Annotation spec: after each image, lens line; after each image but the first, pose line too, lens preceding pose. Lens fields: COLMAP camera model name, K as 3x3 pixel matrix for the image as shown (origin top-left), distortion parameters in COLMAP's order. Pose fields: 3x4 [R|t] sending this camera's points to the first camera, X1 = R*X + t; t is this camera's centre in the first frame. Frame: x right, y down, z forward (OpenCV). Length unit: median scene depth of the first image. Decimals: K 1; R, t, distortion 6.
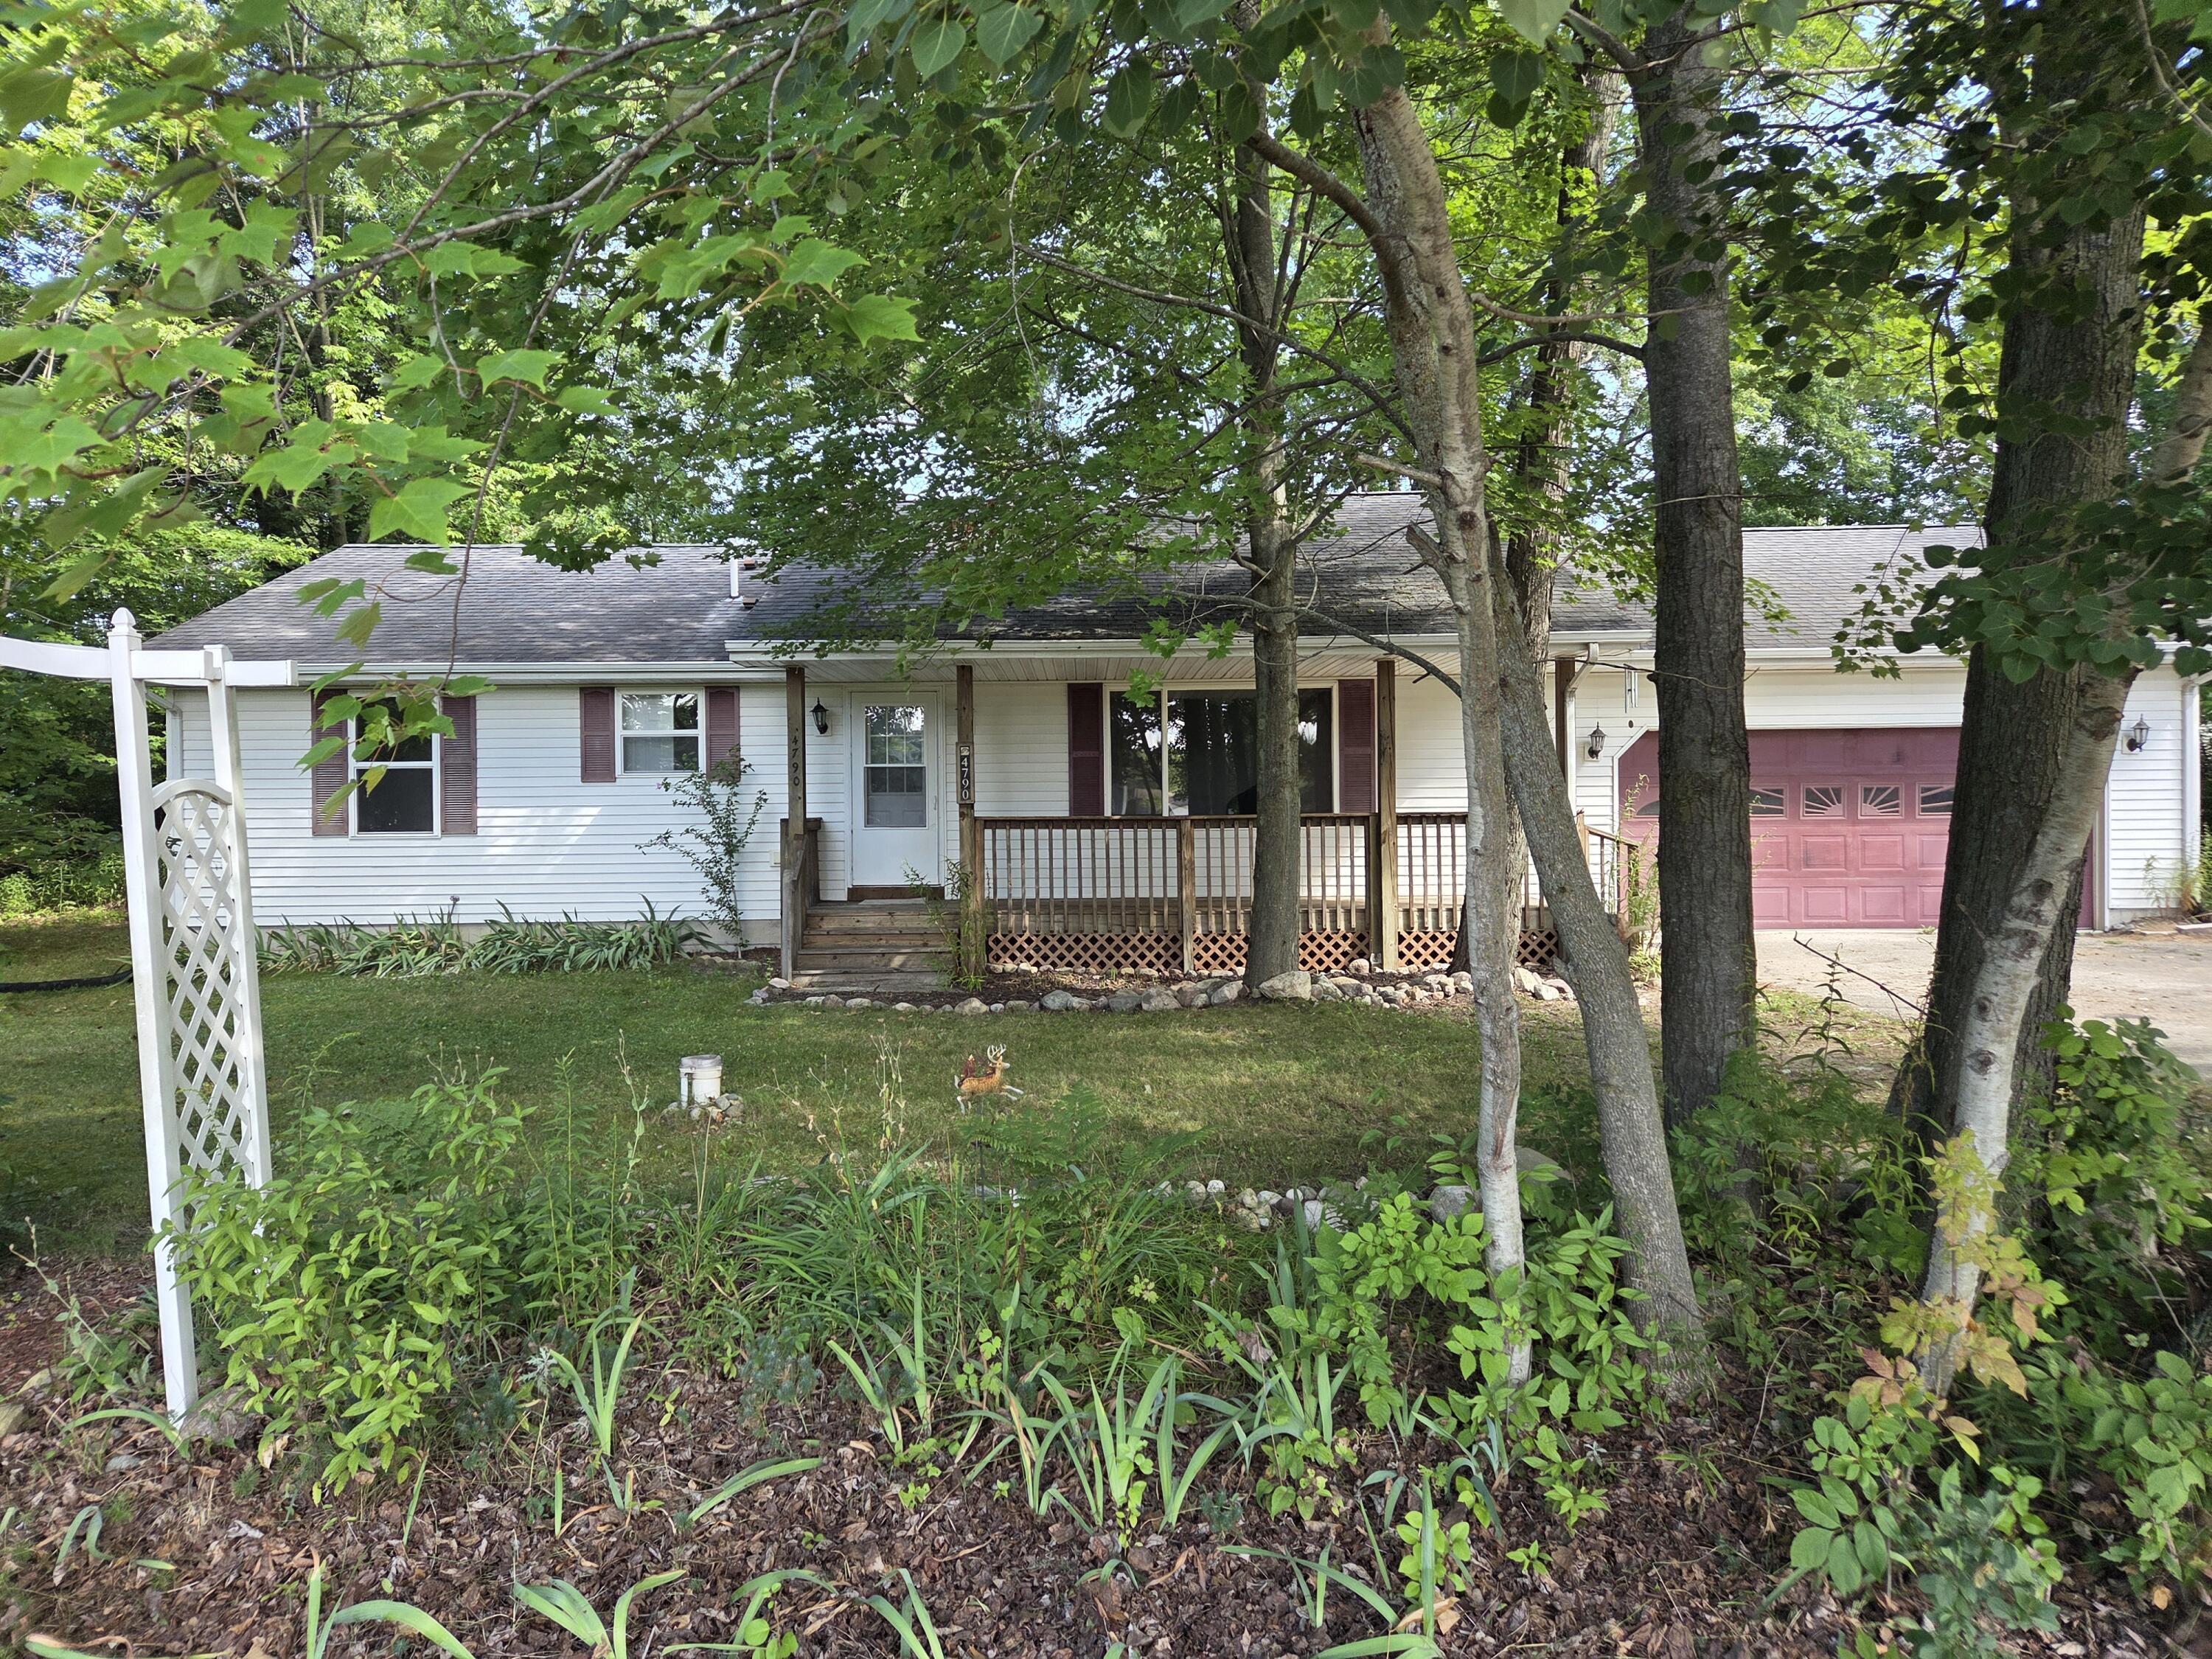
lens RADIAL K [[1486.7, 0, 1106.0], [0, 1486.7, 829.5], [0, 0, 1]] dist [-0.000092, -0.003242]
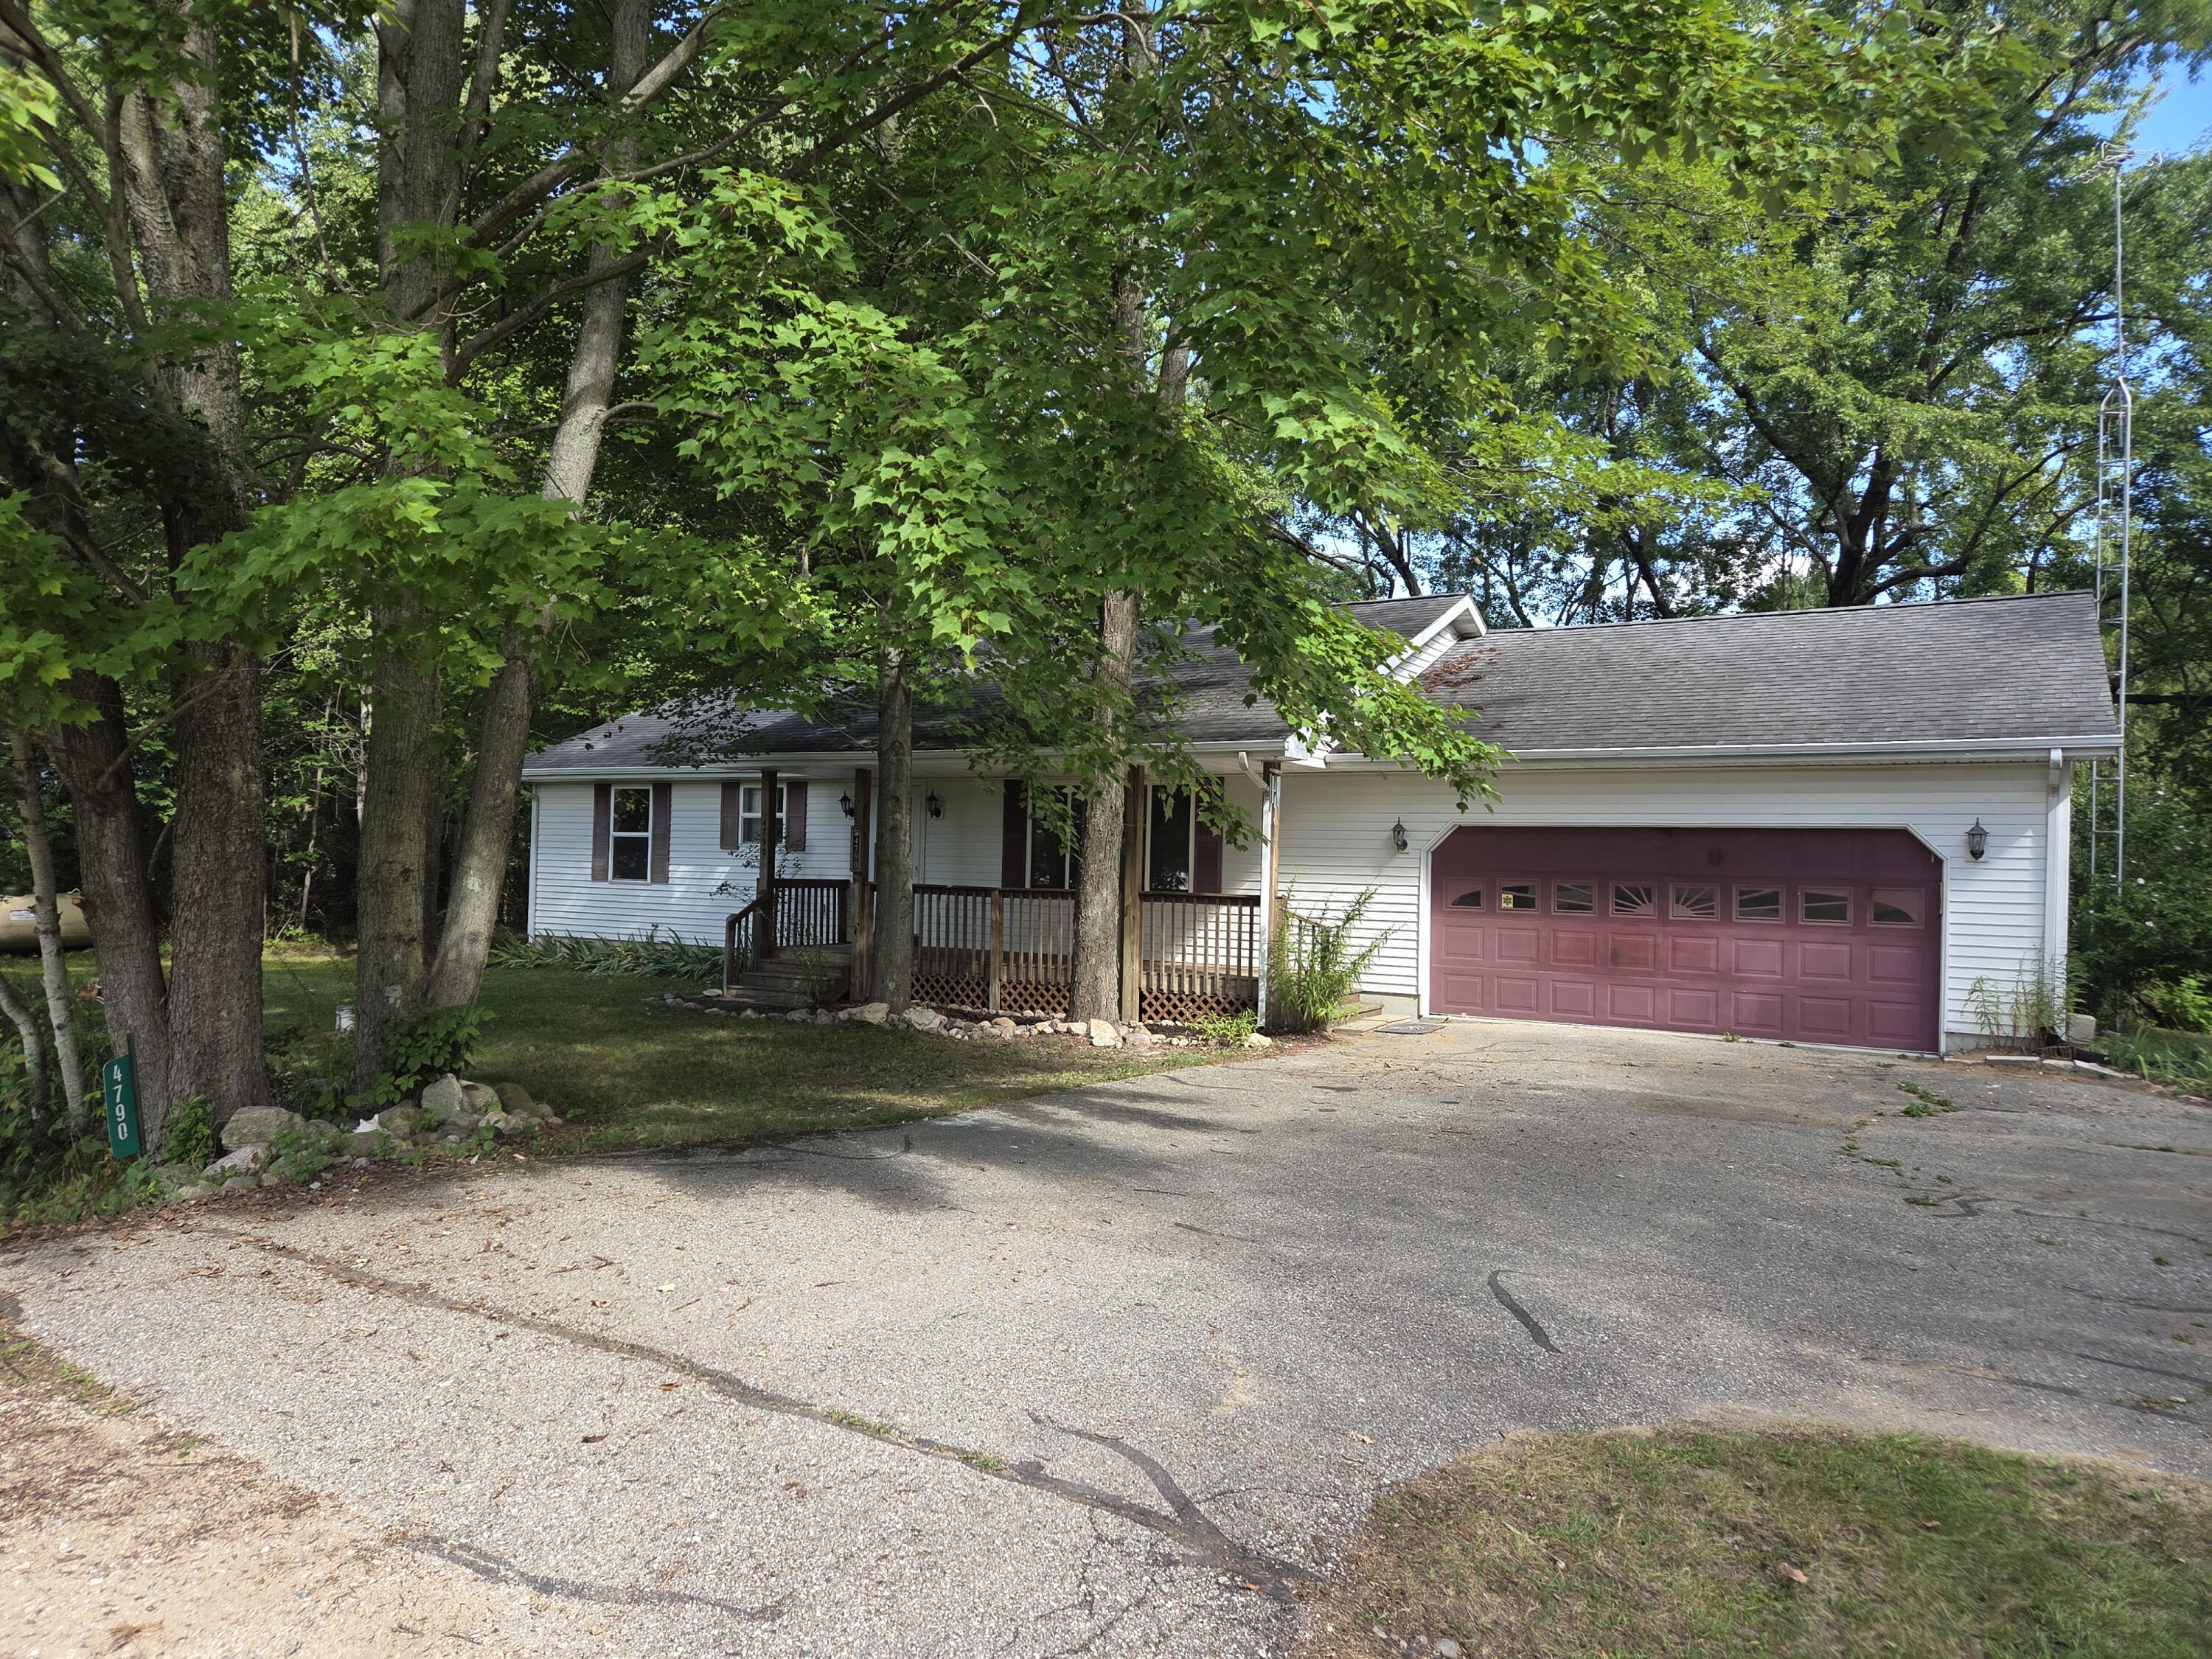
lens RADIAL K [[1486.7, 0, 1106.0], [0, 1486.7, 829.5], [0, 0, 1]] dist [-0.000092, -0.003242]
pose [[0.871679, 0.019692, -0.489682, 0.662835], [-0.046034, 0.998065, -0.041810, -0.008166], [0.487911, 0.058986, 0.870898, -0.050007]]
